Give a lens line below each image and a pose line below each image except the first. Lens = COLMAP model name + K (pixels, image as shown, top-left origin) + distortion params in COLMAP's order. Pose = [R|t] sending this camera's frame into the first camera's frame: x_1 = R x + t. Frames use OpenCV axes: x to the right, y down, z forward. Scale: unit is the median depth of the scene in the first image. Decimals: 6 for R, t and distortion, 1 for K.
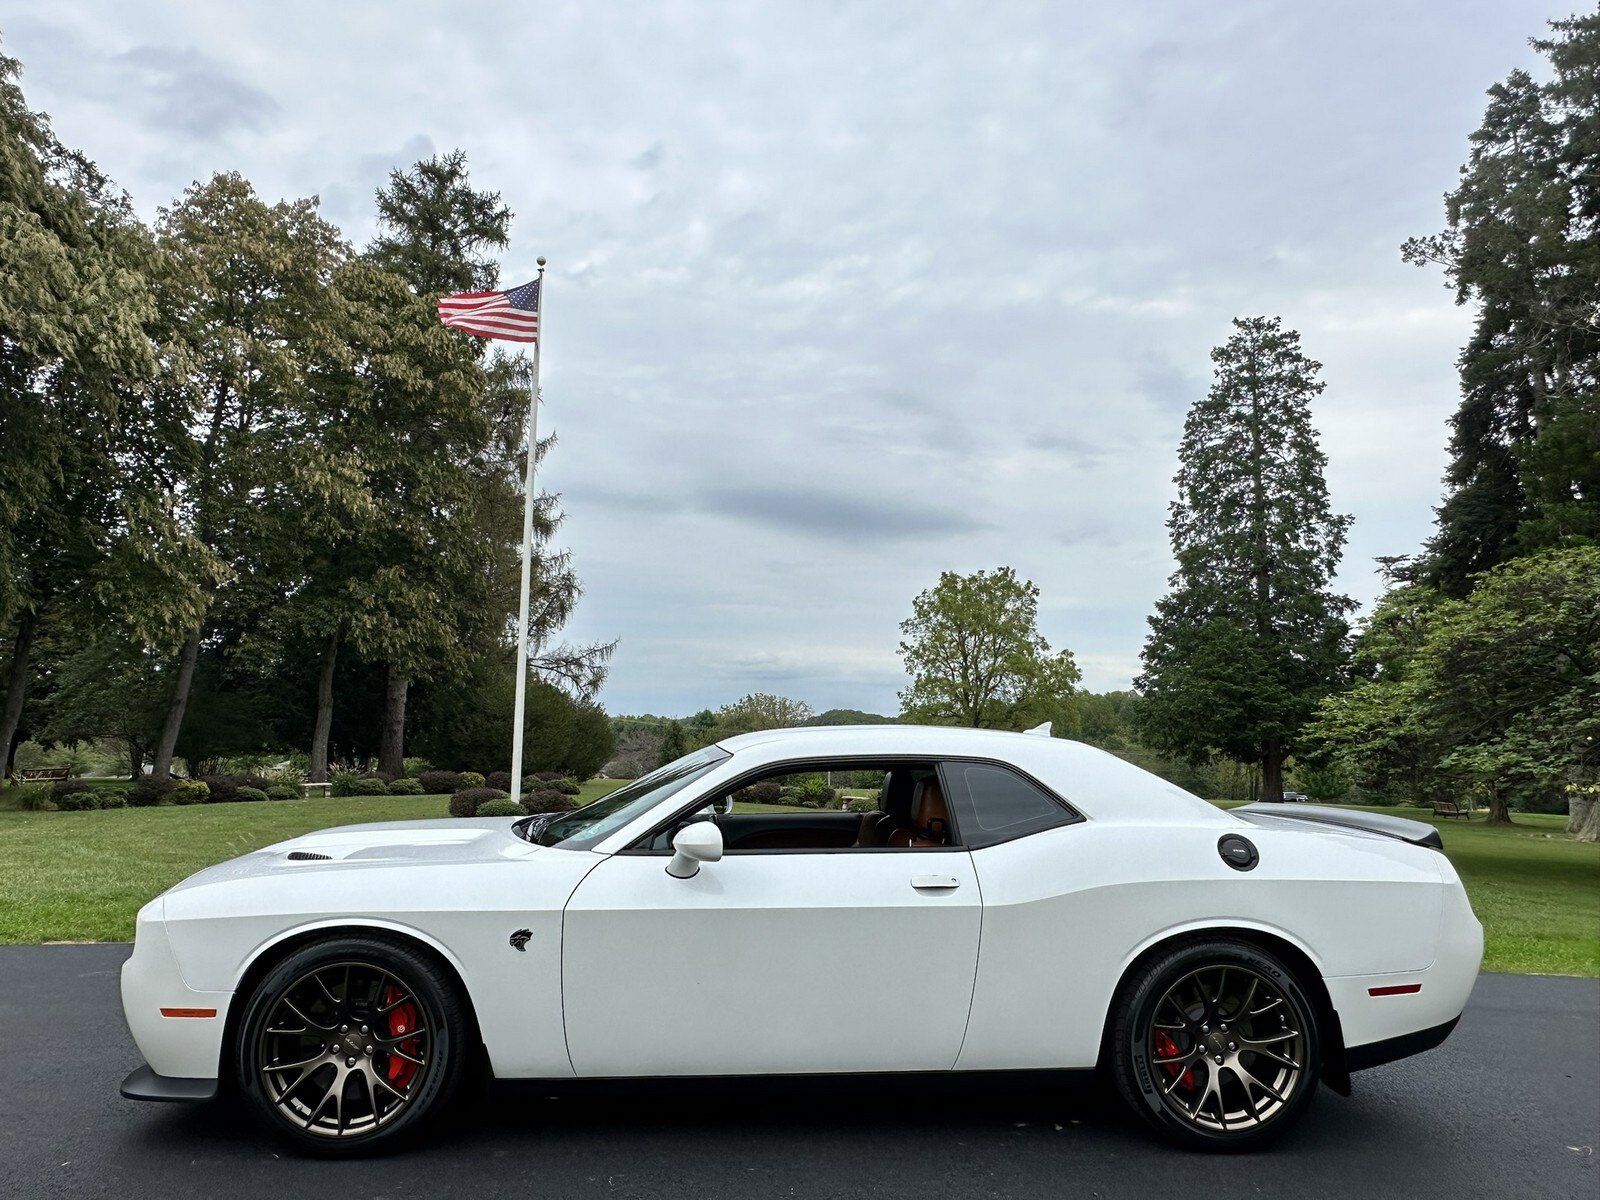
lens RADIAL K [[1091.1, 0, 800.4], [0, 1091.1, 589.3], [0, 0, 1]] dist [-0.003912, -0.002250]
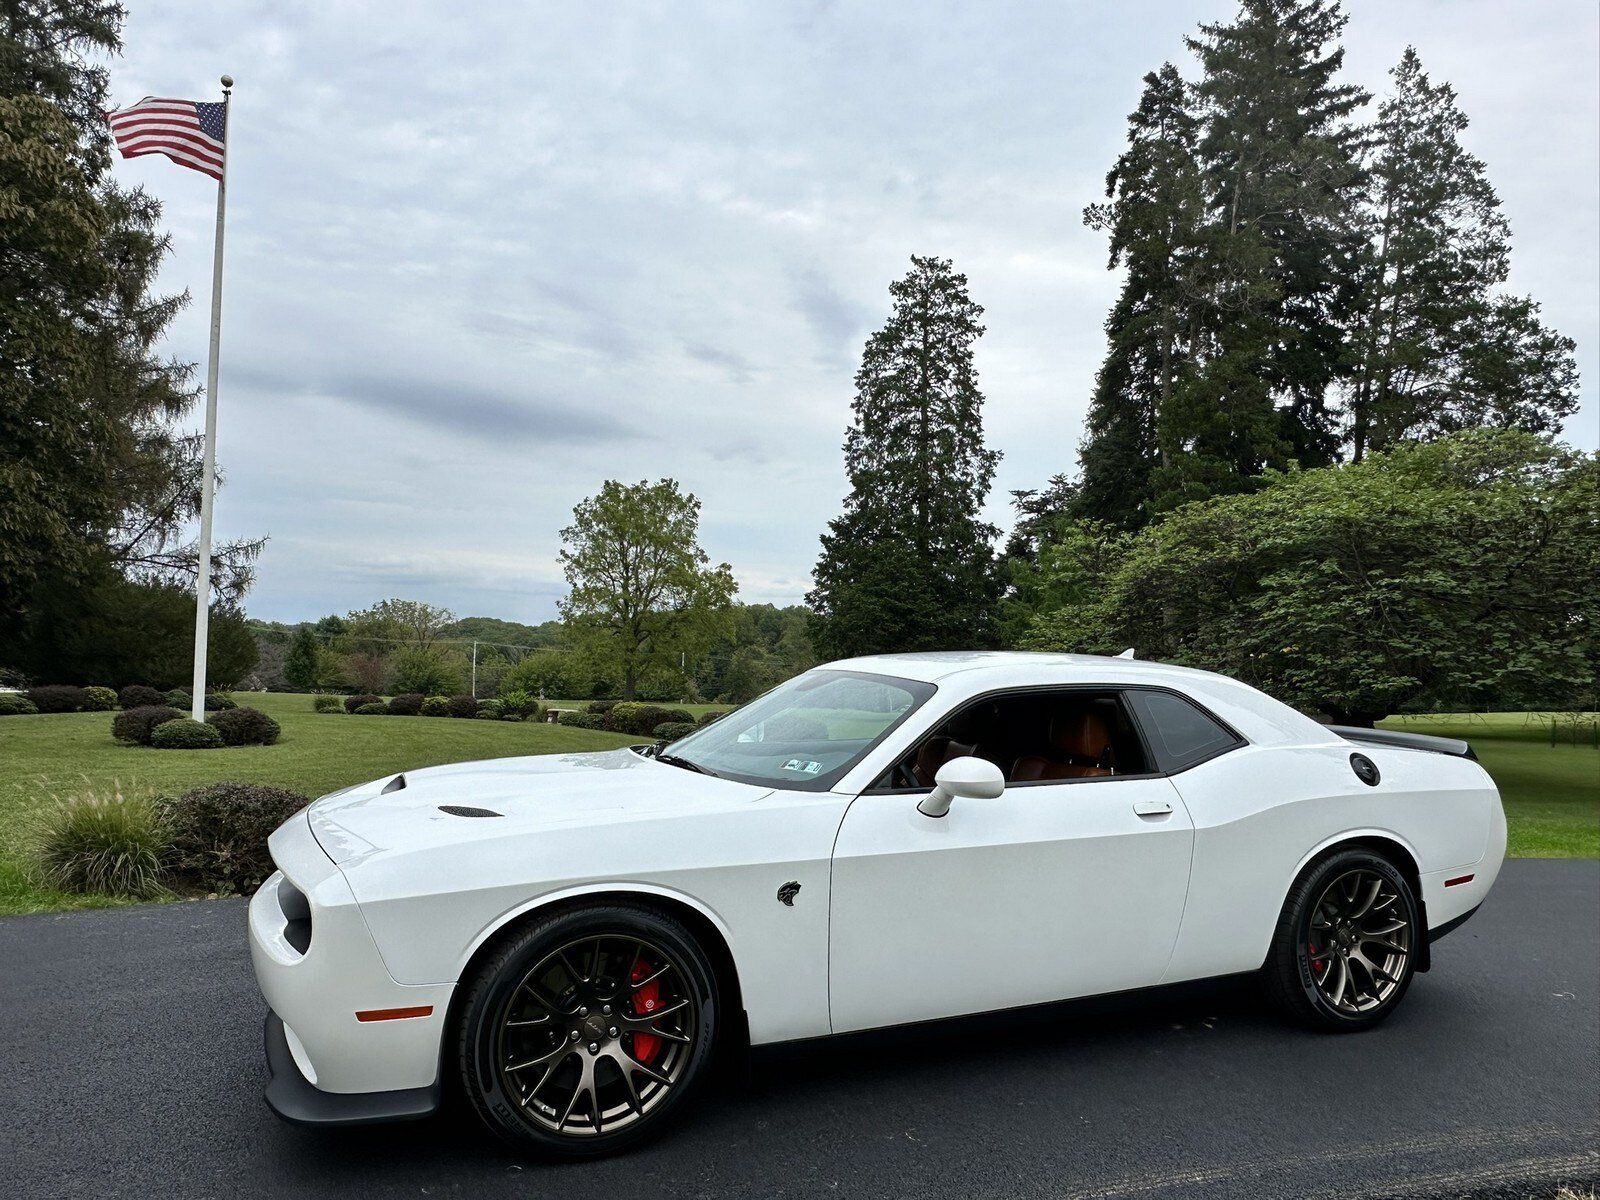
lens RADIAL K [[1091.1, 0, 808.5], [0, 1091.1, 599.8], [0, 0, 1]] dist [-0.003912, -0.002250]
pose [[0.938314, 0.020930, 0.345150, -0.072000], [-0.052671, 0.995170, 0.082844, 0.000755], [-0.341749, -0.095913, 0.934884, 0.023210]]
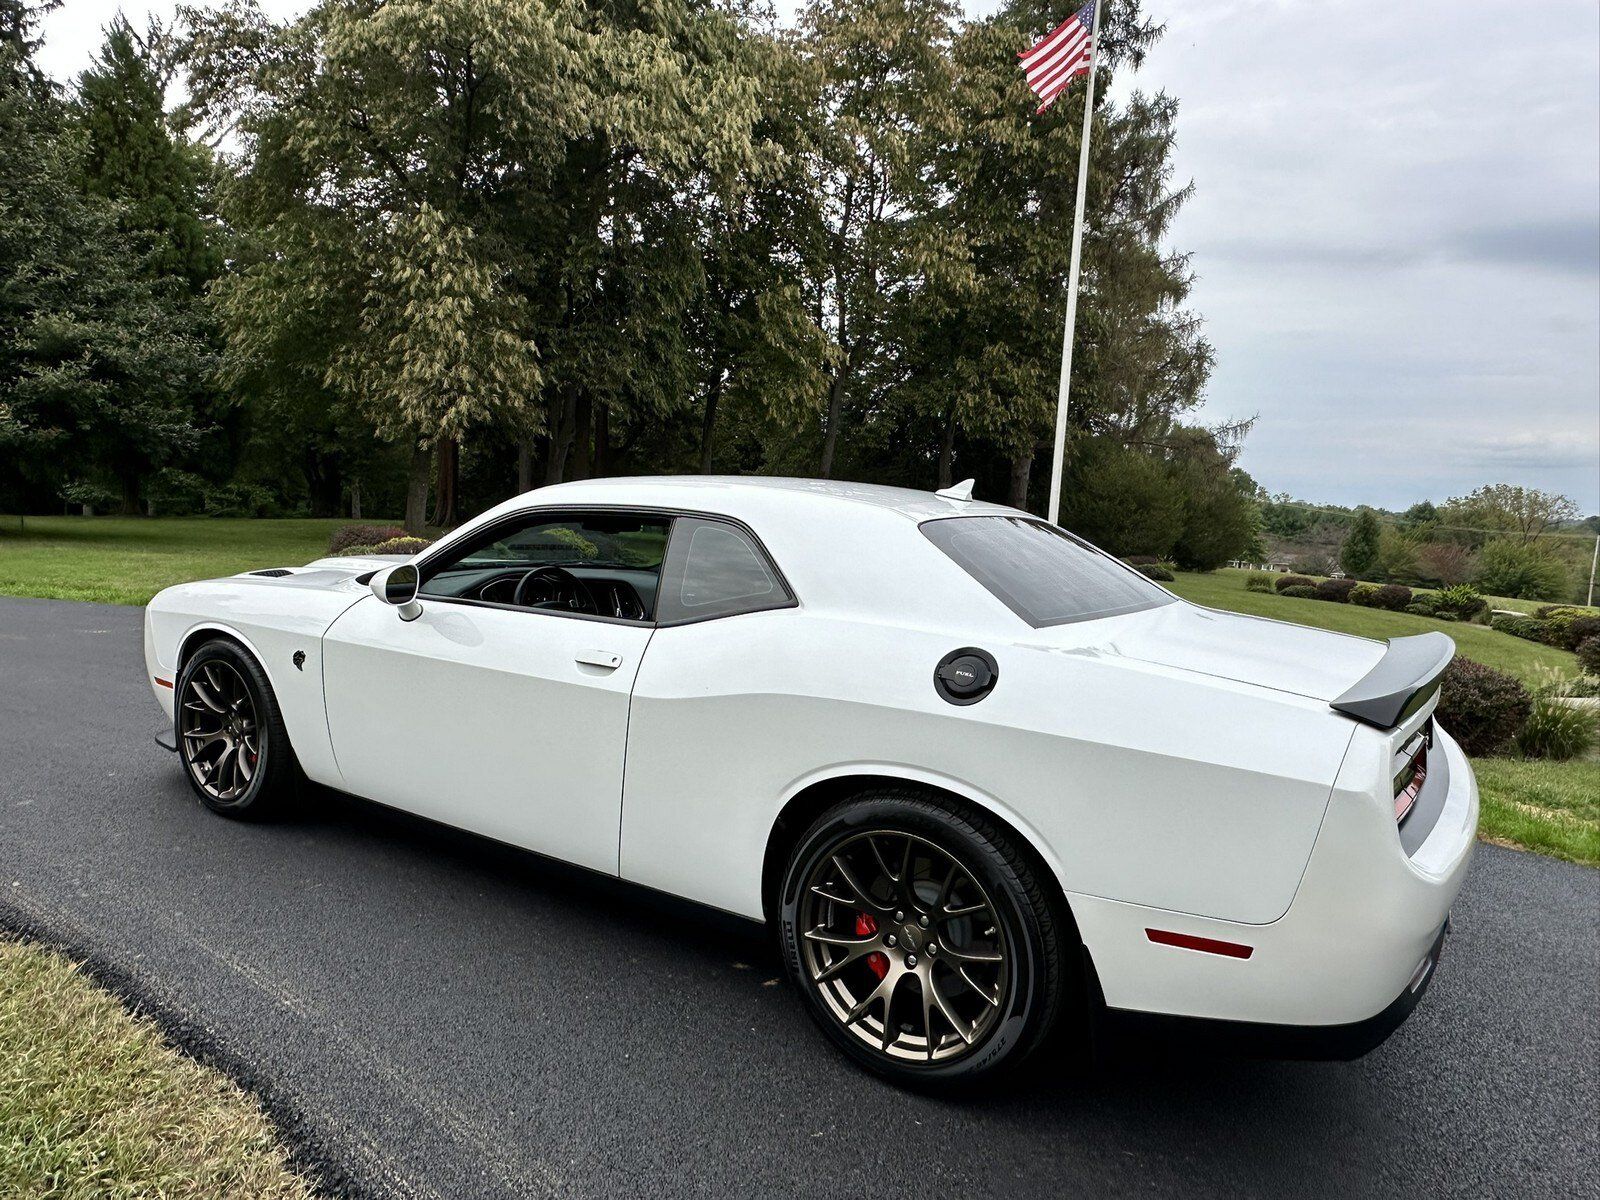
lens RADIAL K [[1091.1, 0, 778.6], [0, 1091.1, 603.8], [0, 0, 1]] dist [-0.003912, -0.002250]
pose [[0.789792, 0.093209, -0.606251, 0.096623], [0.035077, 0.979906, 0.196353, 0.009747], [0.612371, -0.176344, 0.770652, 0.061821]]
